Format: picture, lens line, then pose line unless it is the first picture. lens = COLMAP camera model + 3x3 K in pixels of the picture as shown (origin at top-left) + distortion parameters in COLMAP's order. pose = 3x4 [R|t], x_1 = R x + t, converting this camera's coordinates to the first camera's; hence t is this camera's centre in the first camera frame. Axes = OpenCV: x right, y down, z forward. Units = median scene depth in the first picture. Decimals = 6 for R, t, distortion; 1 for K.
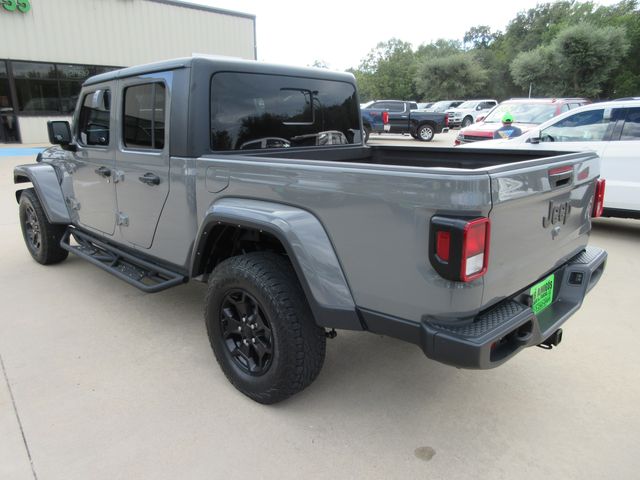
lens RADIAL K [[484.7, 0, 320.0], [0, 484.7, 240.0], [0, 0, 1]] dist [0.007789, 0.006263]
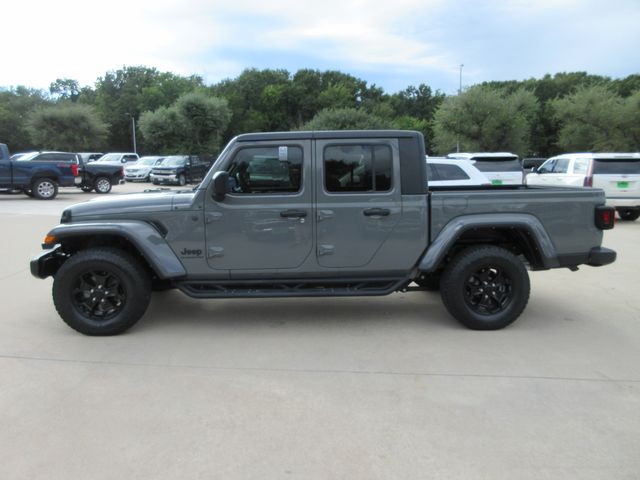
lens RADIAL K [[484.7, 0, 320.0], [0, 484.7, 240.0], [0, 0, 1]] dist [0.007789, 0.006263]
pose [[0.670968, -0.113168, 0.732799, -0.164410], [0.188193, 0.981914, -0.020674, -0.006814], [-0.717207, 0.151779, 0.680131, 0.025608]]
